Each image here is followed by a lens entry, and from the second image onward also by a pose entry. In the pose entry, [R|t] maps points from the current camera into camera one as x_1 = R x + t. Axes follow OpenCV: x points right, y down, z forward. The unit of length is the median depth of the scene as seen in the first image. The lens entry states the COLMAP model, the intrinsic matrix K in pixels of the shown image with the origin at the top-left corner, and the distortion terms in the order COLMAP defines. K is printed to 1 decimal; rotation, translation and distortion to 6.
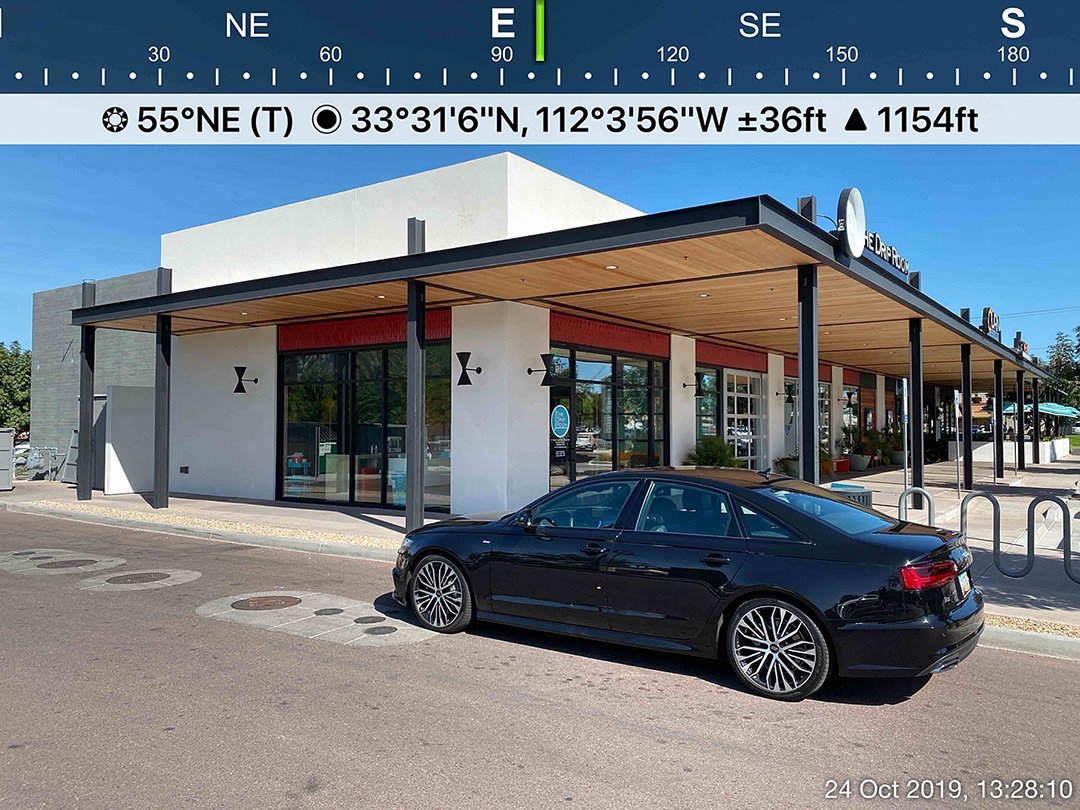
lens RADIAL K [[817.2, 0, 543.2], [0, 817.2, 404.4], [0, 0, 1]] dist [0.007273, -0.005022]
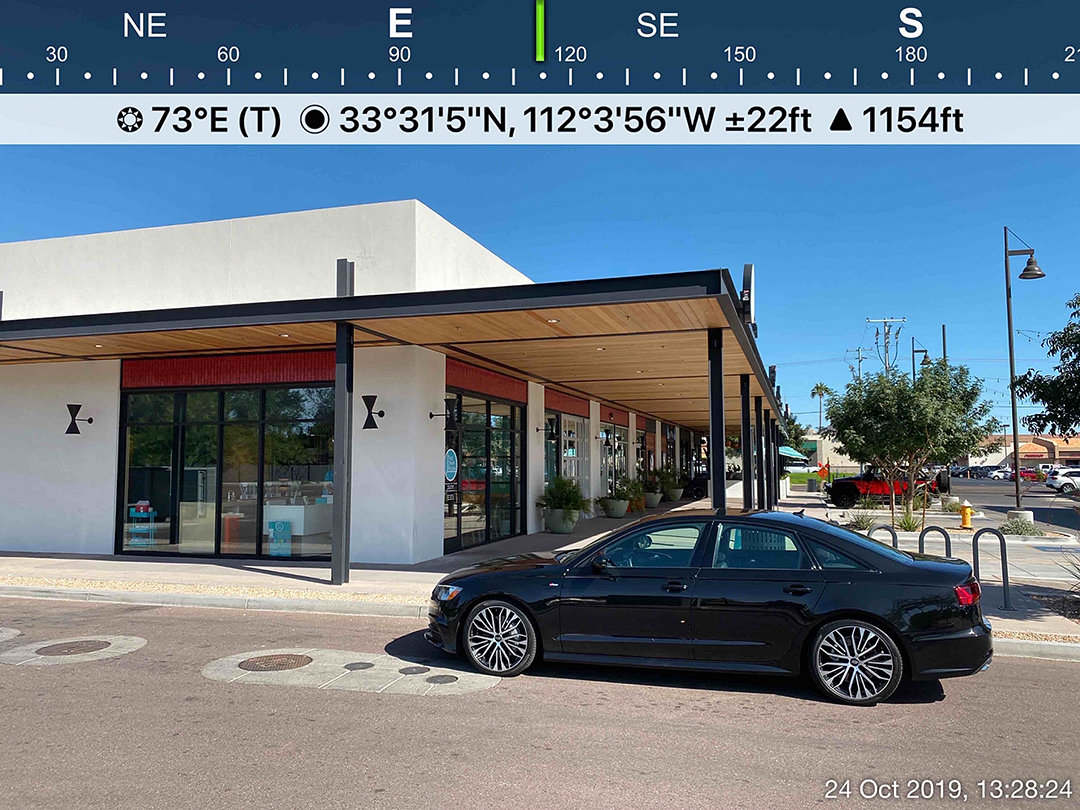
lens RADIAL K [[817.2, 0, 546.3], [0, 817.2, 402.7], [0, 0, 1]] dist [0.007273, -0.005022]
pose [[0.952266, 0.020345, 0.304590, -0.393835], [-0.004601, 0.998620, -0.052317, -0.010027], [-0.305234, 0.048418, 0.951046, -0.006798]]
